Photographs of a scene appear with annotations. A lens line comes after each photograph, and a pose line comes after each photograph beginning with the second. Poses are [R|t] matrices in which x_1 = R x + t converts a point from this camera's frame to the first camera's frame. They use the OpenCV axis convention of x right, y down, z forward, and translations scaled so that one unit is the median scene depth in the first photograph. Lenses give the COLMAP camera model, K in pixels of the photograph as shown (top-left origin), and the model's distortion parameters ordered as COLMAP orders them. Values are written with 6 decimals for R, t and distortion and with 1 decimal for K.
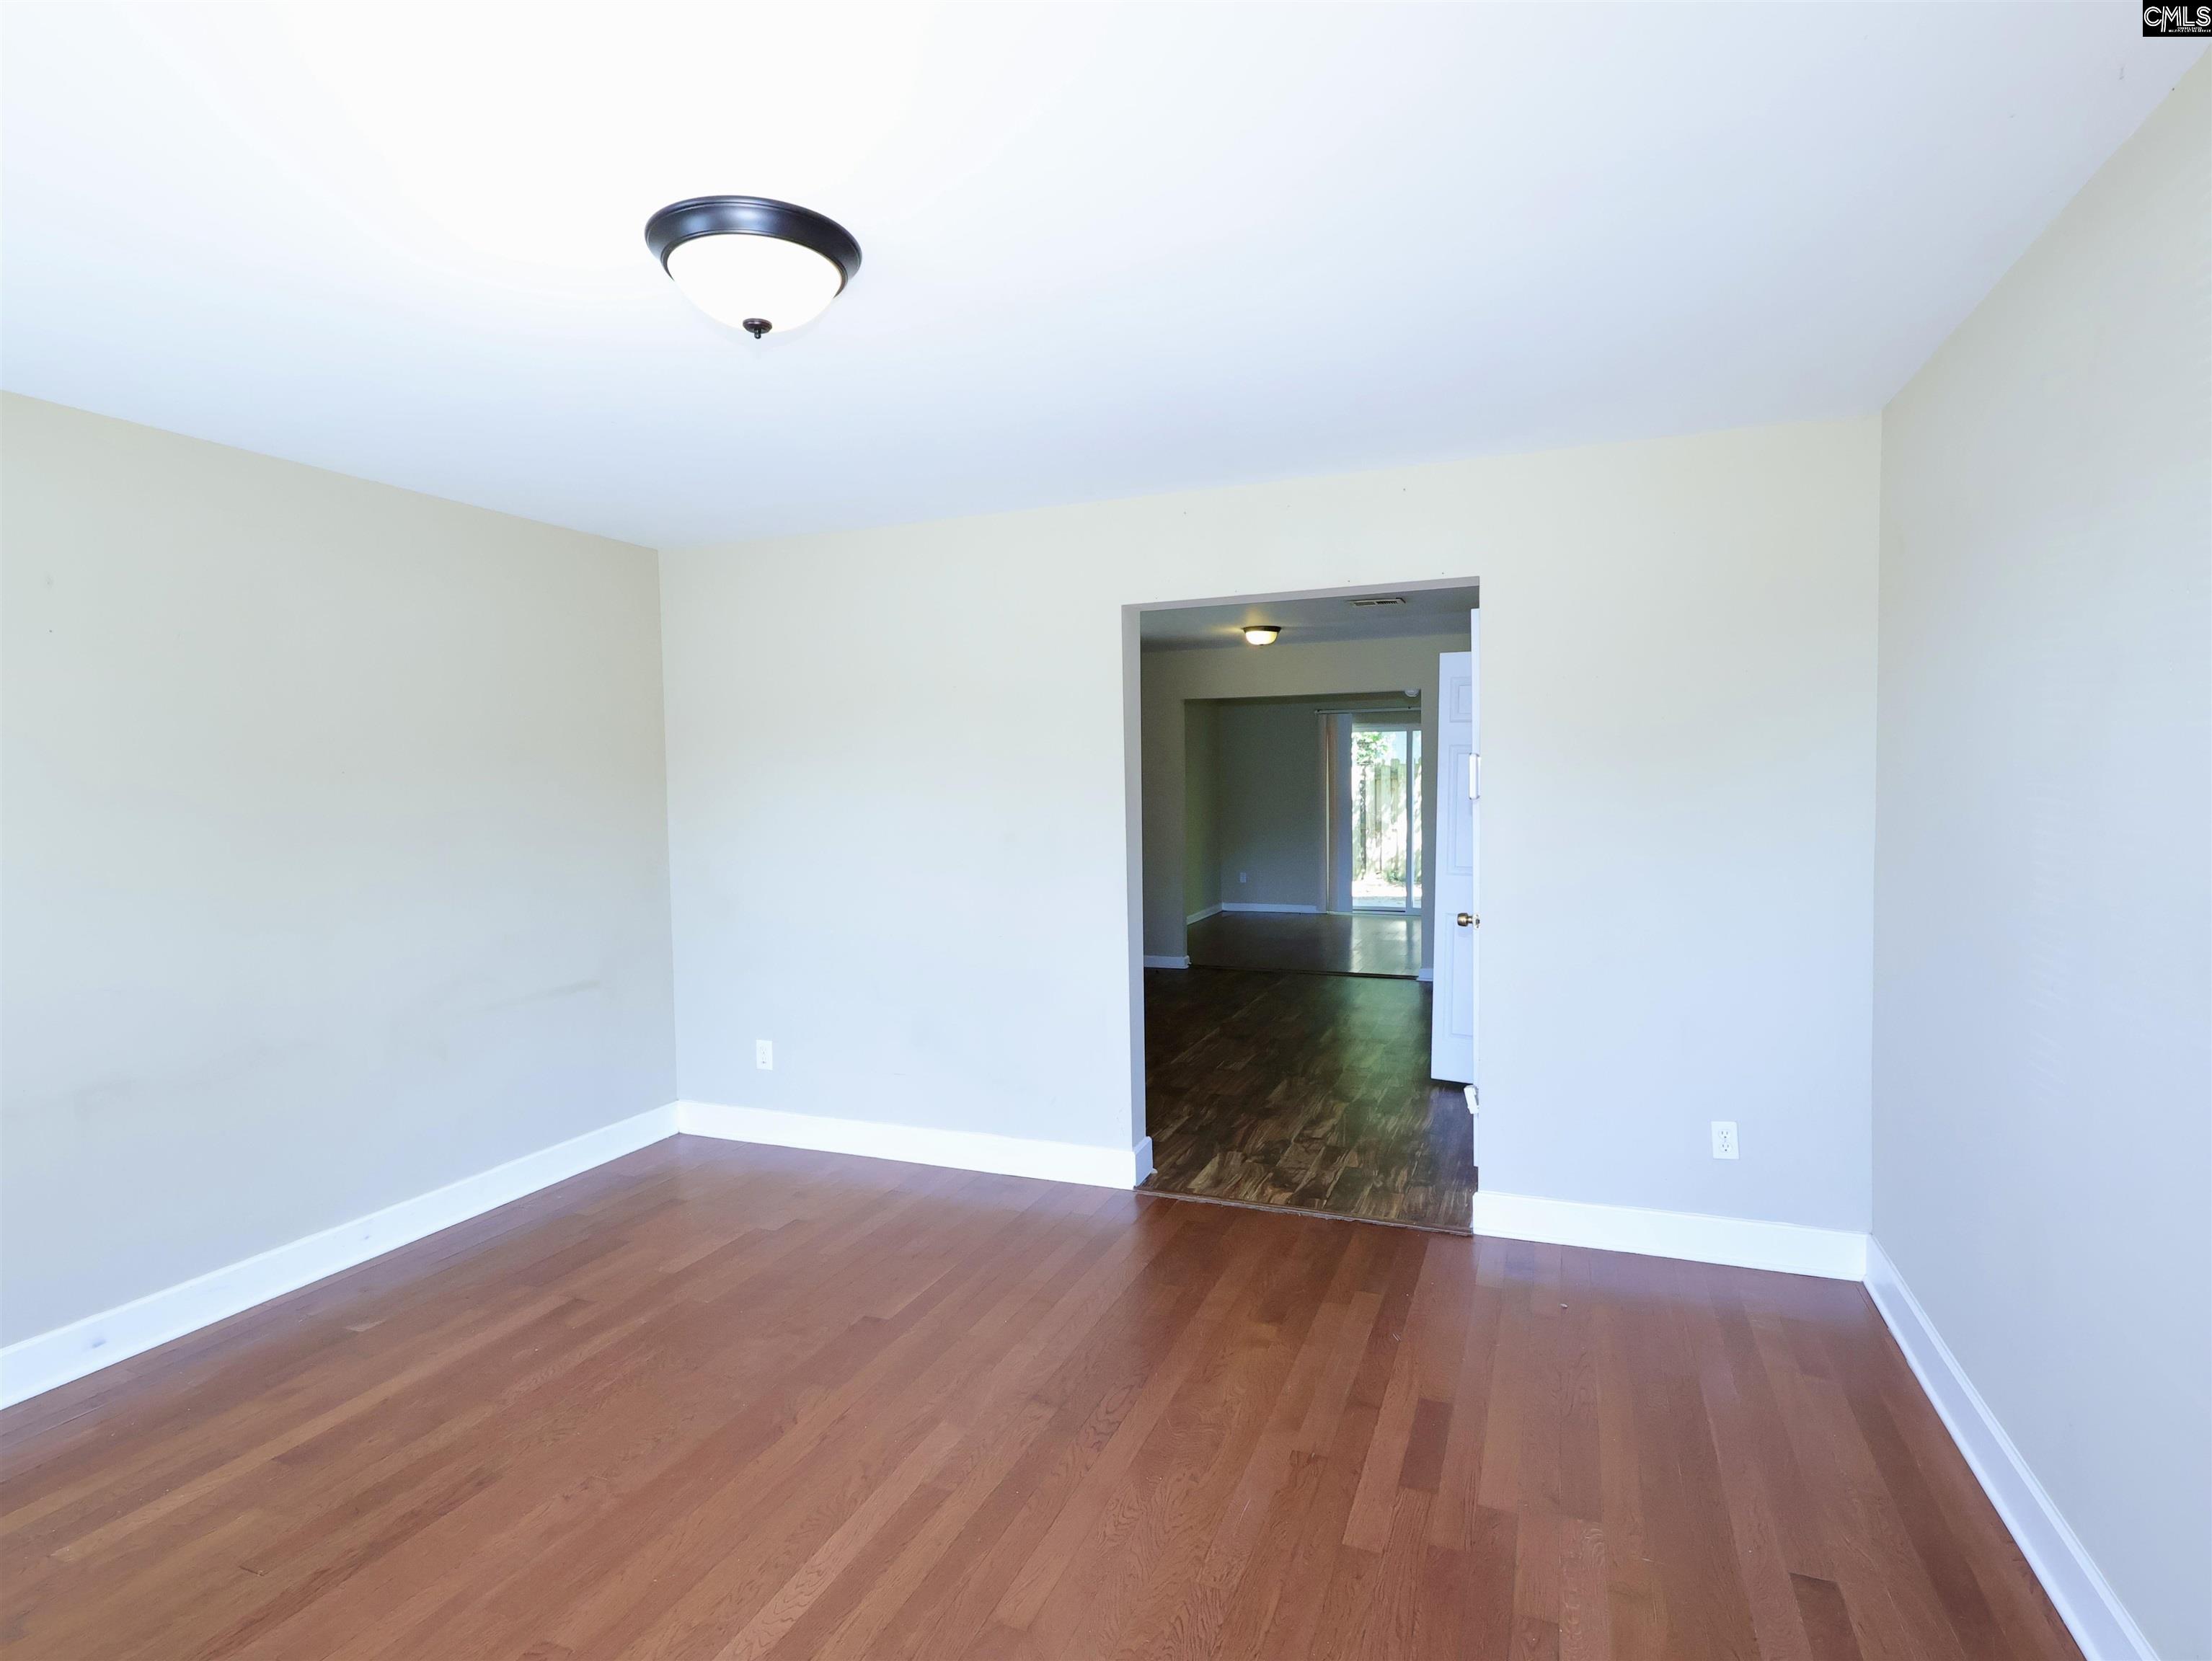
lens RADIAL K [[1147.5, 0, 1093.4], [0, 1147.5, 829.6], [0, 0, 1]] dist [-0.004159, -0.001170]
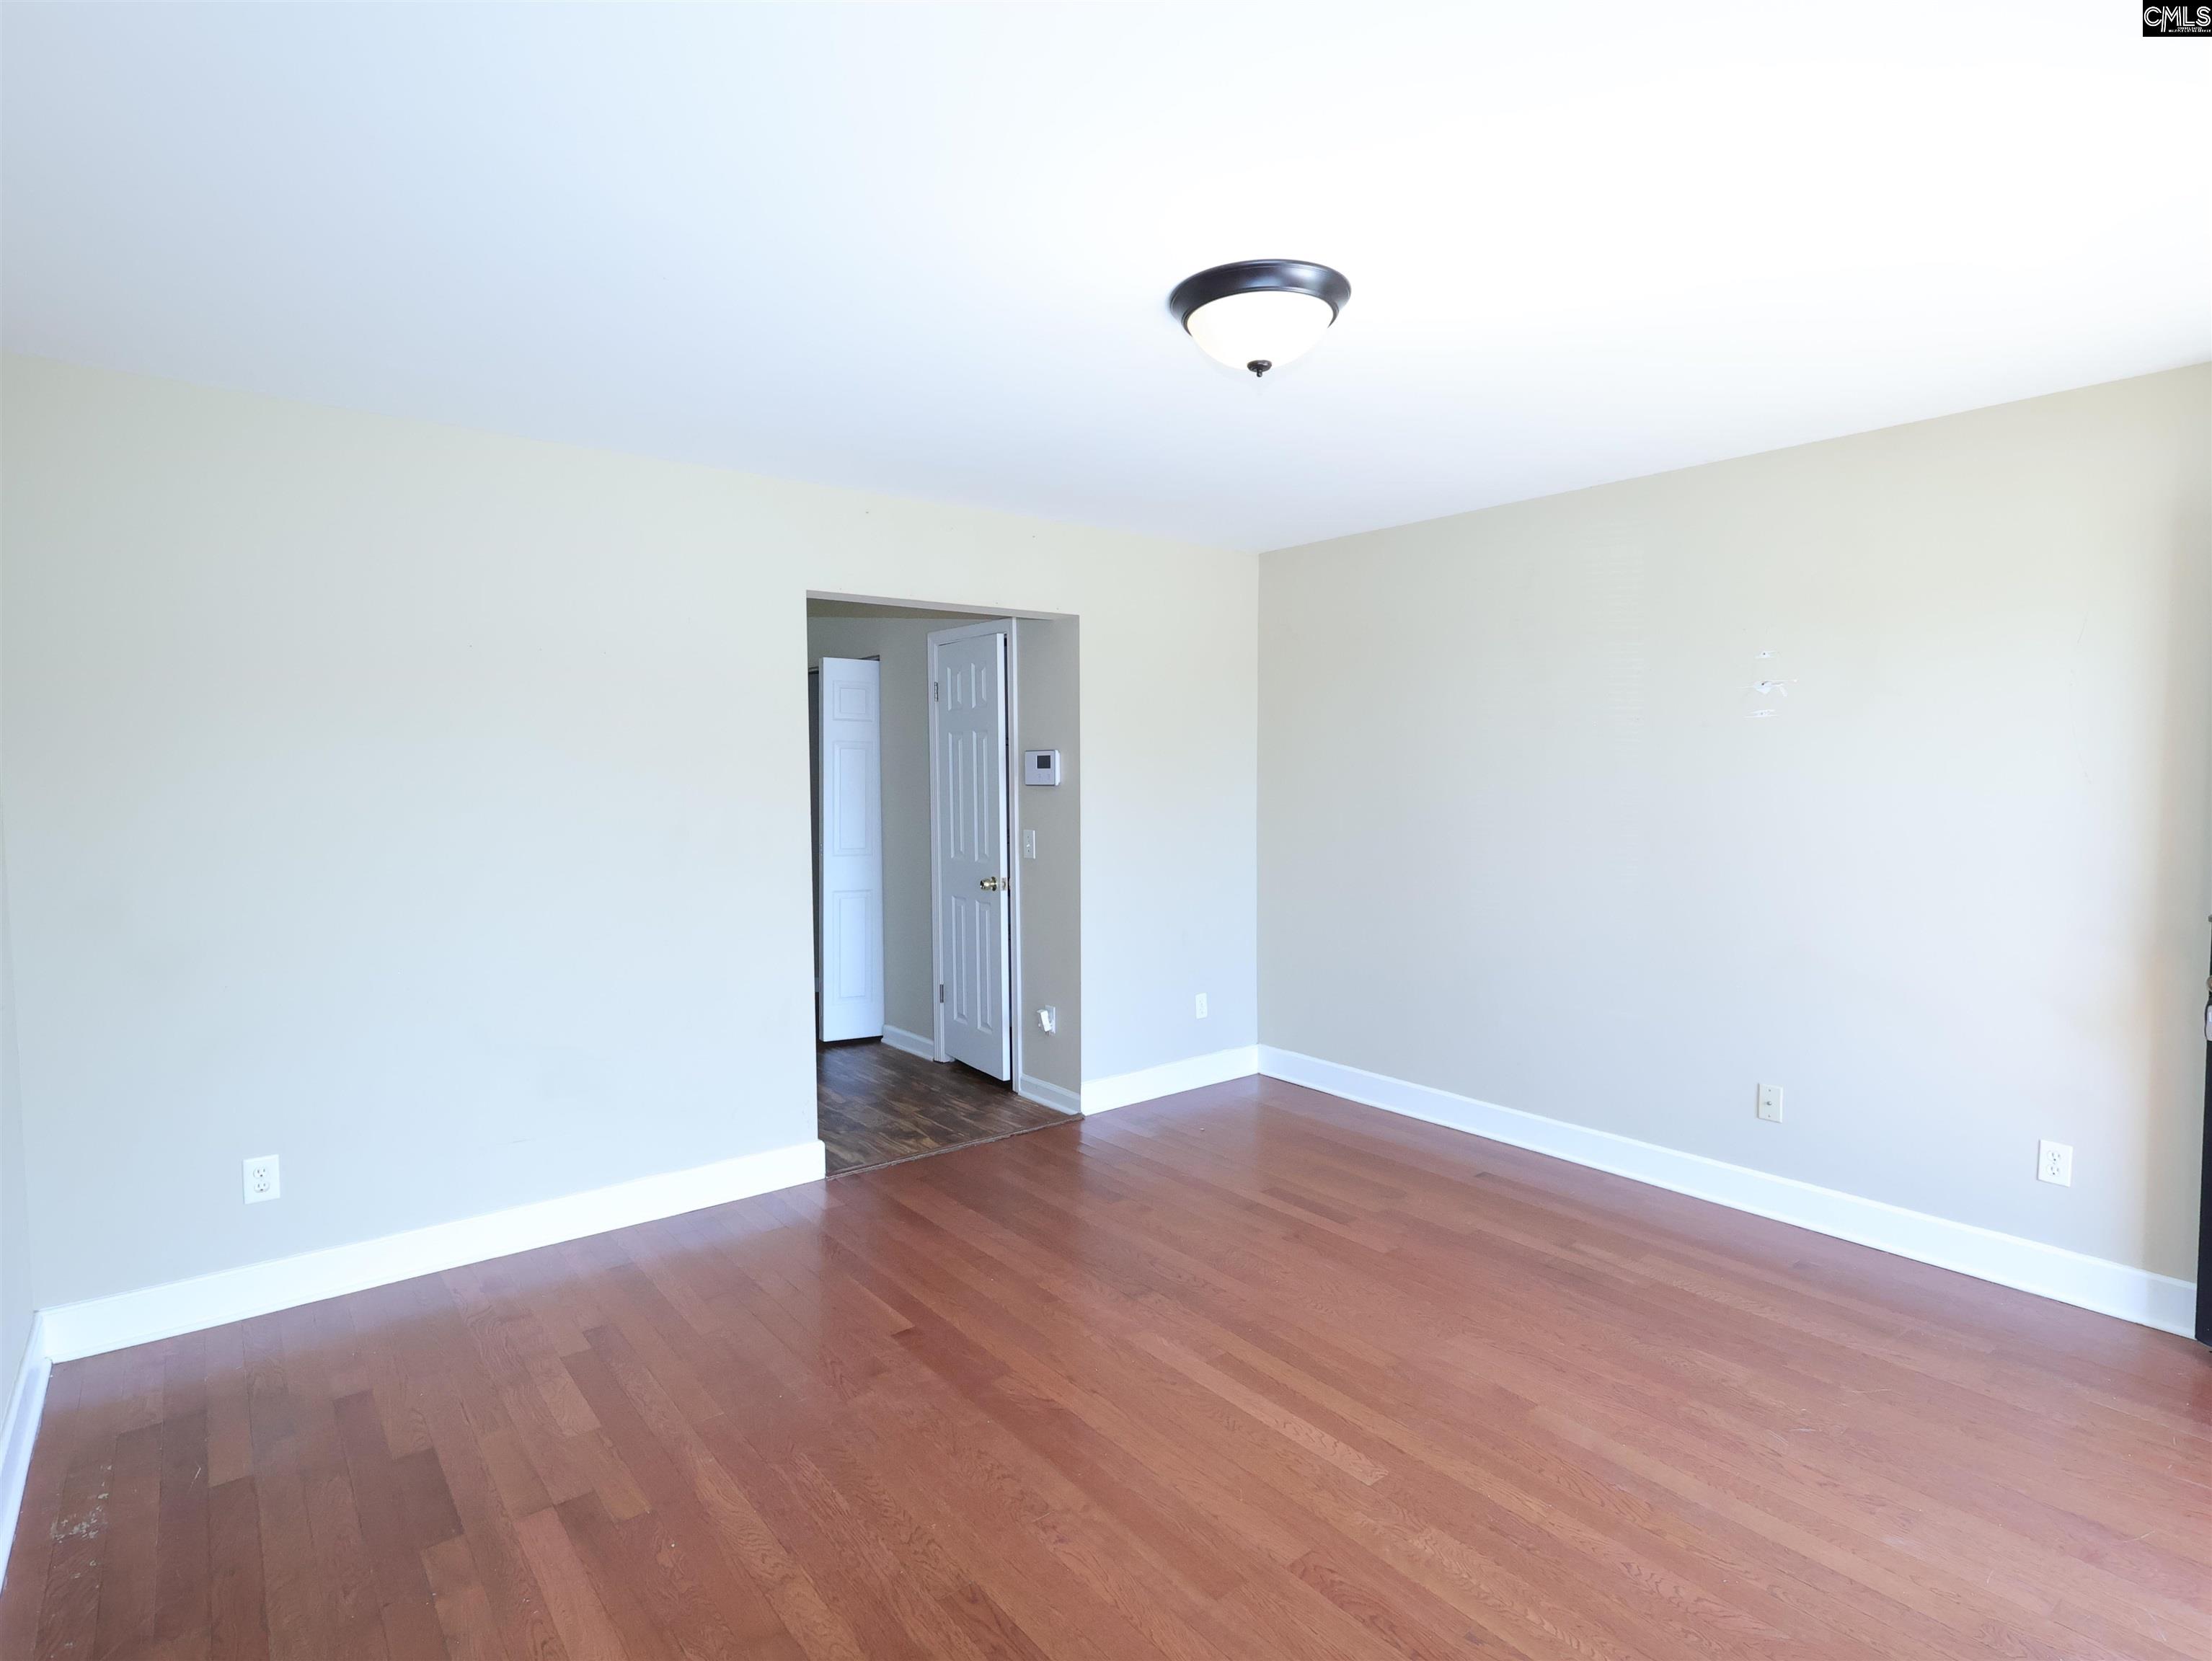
lens RADIAL K [[1147.5, 0, 1093.4], [0, 1147.5, 829.6], [0, 0, 1]] dist [-0.004159, -0.001170]
pose [[0.495421, -0.033262, 0.868016, -0.760344], [0.033189, 0.999262, 0.019348, -0.000605], [-0.868019, 0.019223, 0.496159, 0.317960]]
